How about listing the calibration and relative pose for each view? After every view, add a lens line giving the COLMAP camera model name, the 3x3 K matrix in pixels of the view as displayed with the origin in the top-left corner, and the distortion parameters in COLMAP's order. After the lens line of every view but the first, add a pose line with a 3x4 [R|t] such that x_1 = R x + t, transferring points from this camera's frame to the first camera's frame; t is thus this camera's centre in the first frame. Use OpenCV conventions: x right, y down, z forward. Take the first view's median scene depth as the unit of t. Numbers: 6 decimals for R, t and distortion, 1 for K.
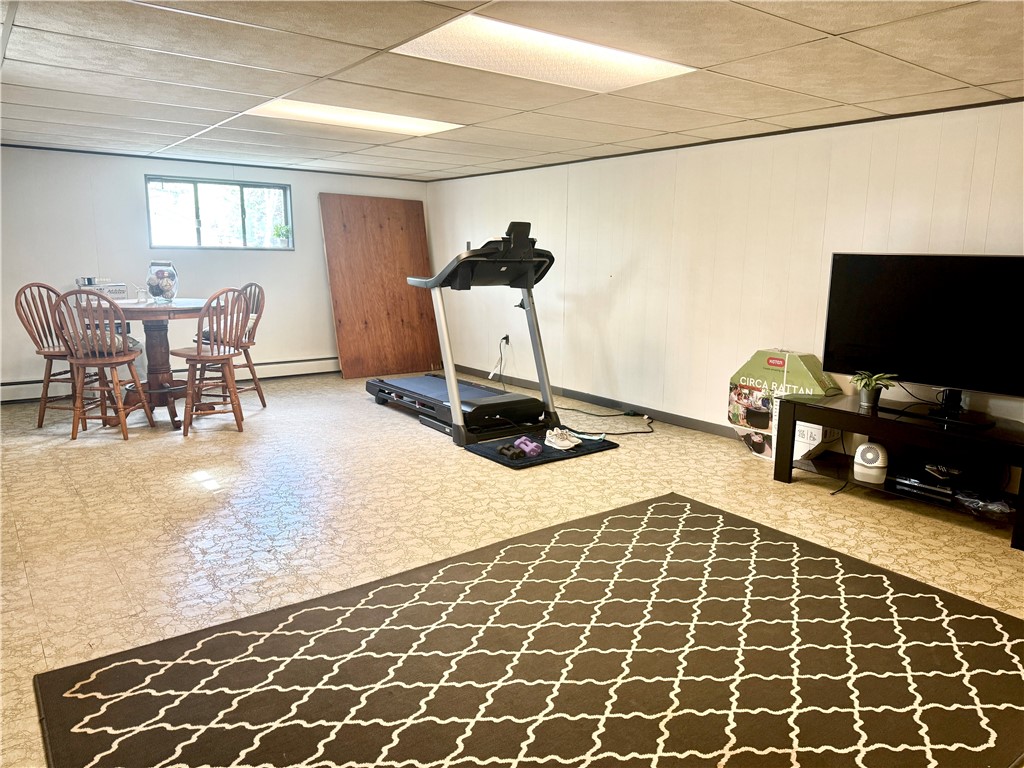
lens RADIAL K [[725.1, 0, 513.1], [0, 725.1, 385.4], [0, 0, 1]] dist [0.063648, -0.001826]
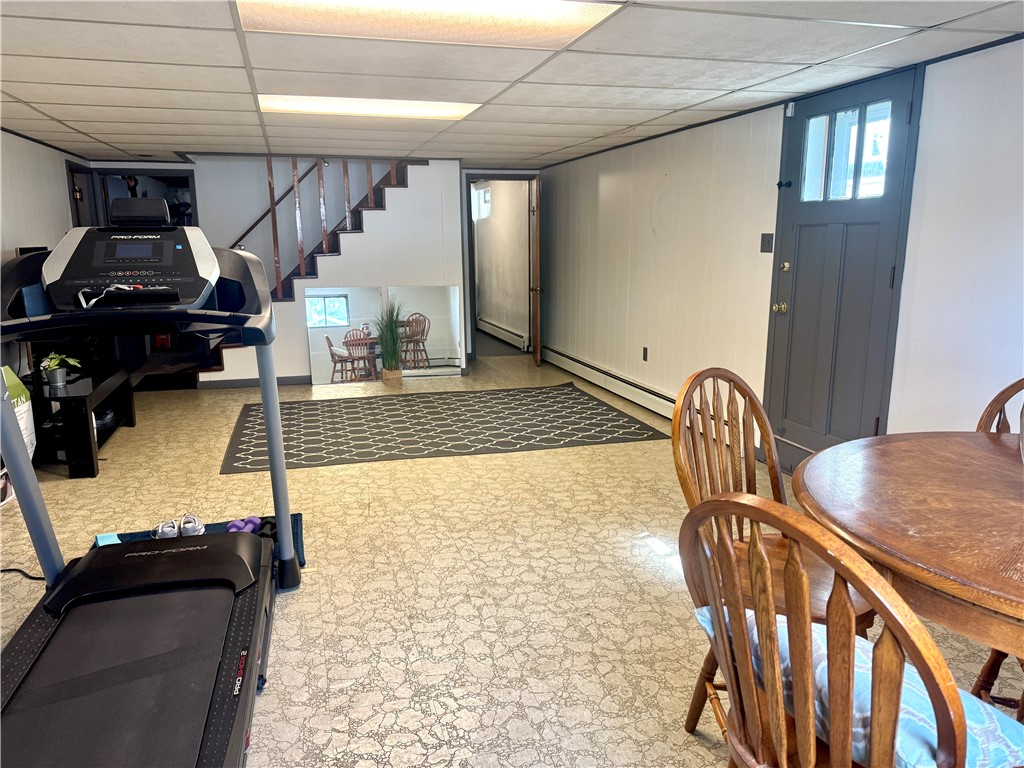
lens RADIAL K [[725.1, 0, 510.8], [0, 725.1, 384.5], [0, 0, 1]] dist [0.063648, -0.001826]
pose [[-0.938098, -0.076555, 0.337805, -0.532089], [0.056947, 0.927909, 0.368431, -0.345141], [-0.341658, 0.364861, -0.866110, 1.737078]]
